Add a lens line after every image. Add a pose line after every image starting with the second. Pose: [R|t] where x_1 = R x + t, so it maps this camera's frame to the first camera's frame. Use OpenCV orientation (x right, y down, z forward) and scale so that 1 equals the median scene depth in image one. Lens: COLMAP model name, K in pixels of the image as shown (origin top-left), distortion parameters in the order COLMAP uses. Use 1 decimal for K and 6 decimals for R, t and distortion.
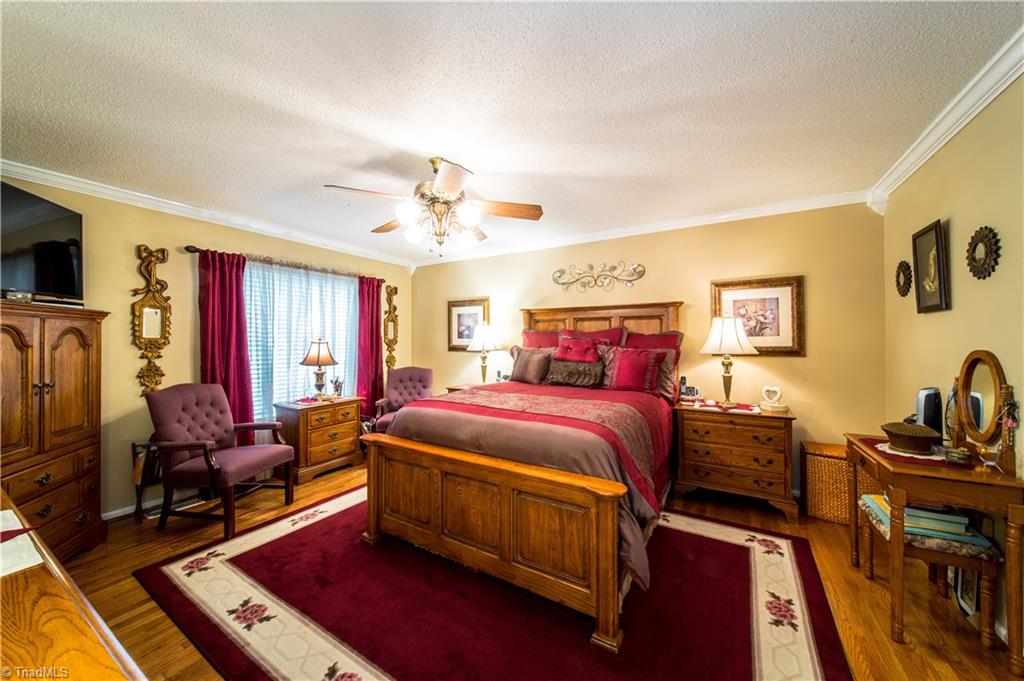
lens RADIAL K [[357.8, 0, 512.2], [0, 357.8, 348.7], [0, 0, 1]] dist [0.001608, 0.000098]
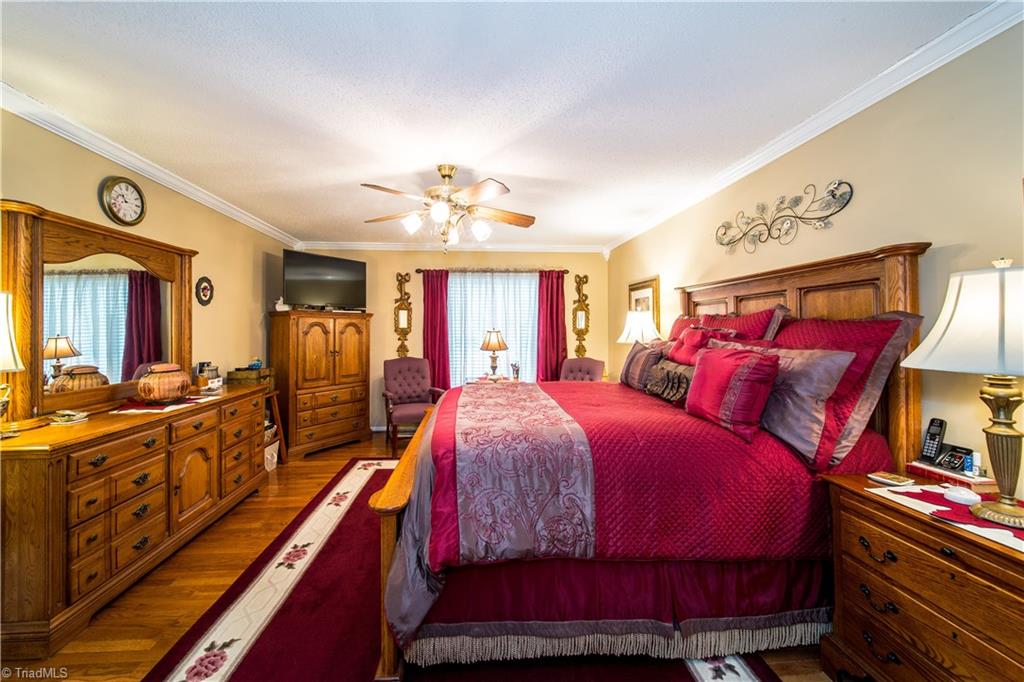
lens RADIAL K [[373.7, 0, 508.7], [0, 373.7, 335.6], [0, 0, 1]] dist [-0.000133, -0.000048]
pose [[0.570289, 0.016318, -0.821282, 0.549034], [-0.021263, 0.999761, 0.005100, -0.011593], [0.821169, 0.014554, 0.570500, 0.333922]]
